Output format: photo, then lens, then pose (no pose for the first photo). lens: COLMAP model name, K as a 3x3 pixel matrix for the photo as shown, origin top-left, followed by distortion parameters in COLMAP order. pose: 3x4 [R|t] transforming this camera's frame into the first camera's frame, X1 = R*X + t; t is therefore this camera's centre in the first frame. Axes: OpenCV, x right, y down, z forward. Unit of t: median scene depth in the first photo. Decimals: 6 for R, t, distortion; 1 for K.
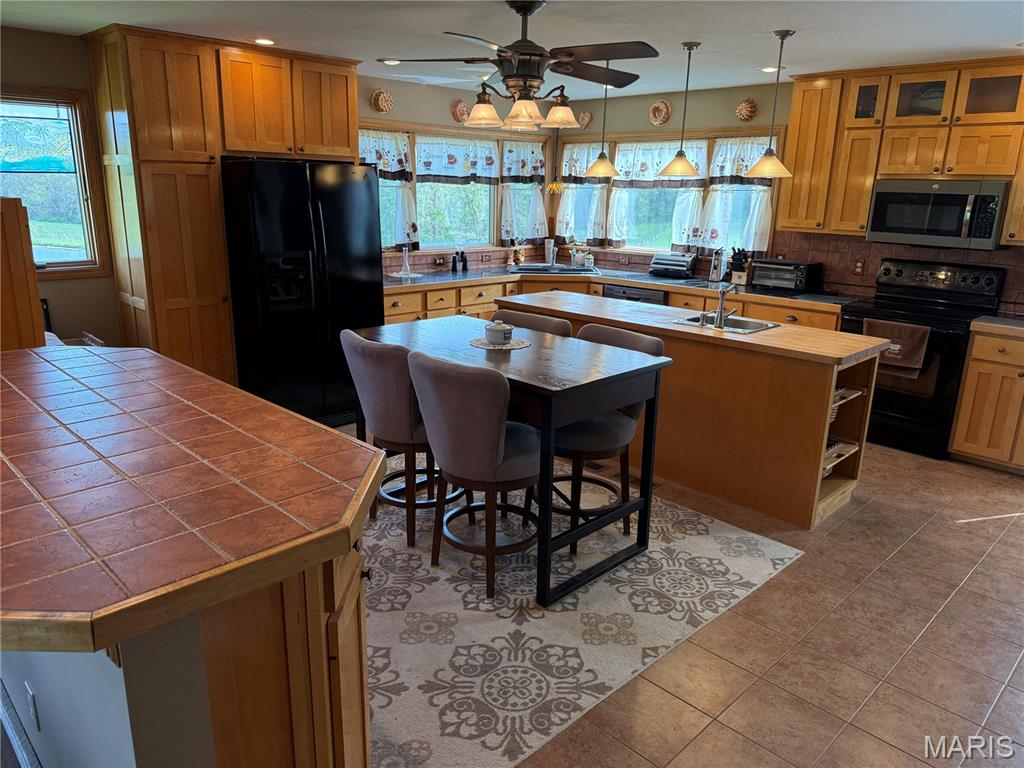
lens RADIAL K [[720.8, 0, 506.3], [0, 720.8, 386.7], [0, 0, 1]] dist [0.031783, -0.040779]
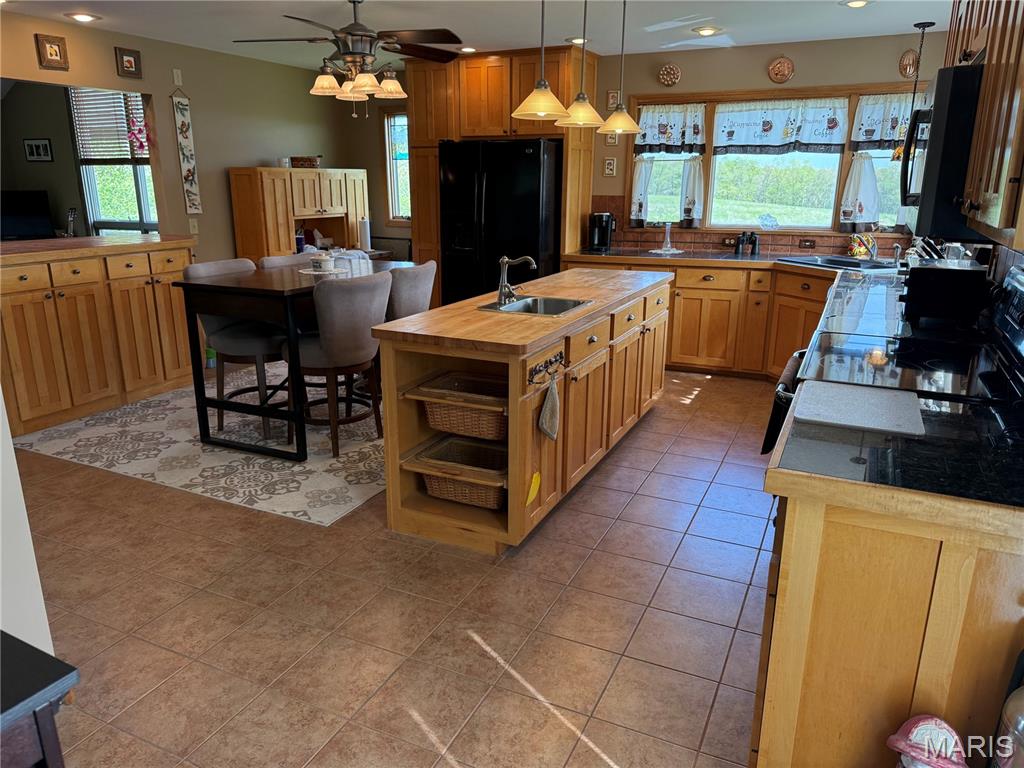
lens RADIAL K [[720.8, 0, 508.9], [0, 720.8, 384.3], [0, 0, 1]] dist [0.031783, -0.040779]
pose [[0.338984, 0.235947, -0.910724, 1.253206], [-0.242206, 0.957296, 0.157860, -0.145564], [0.909080, 0.167071, 0.381656, 0.799328]]
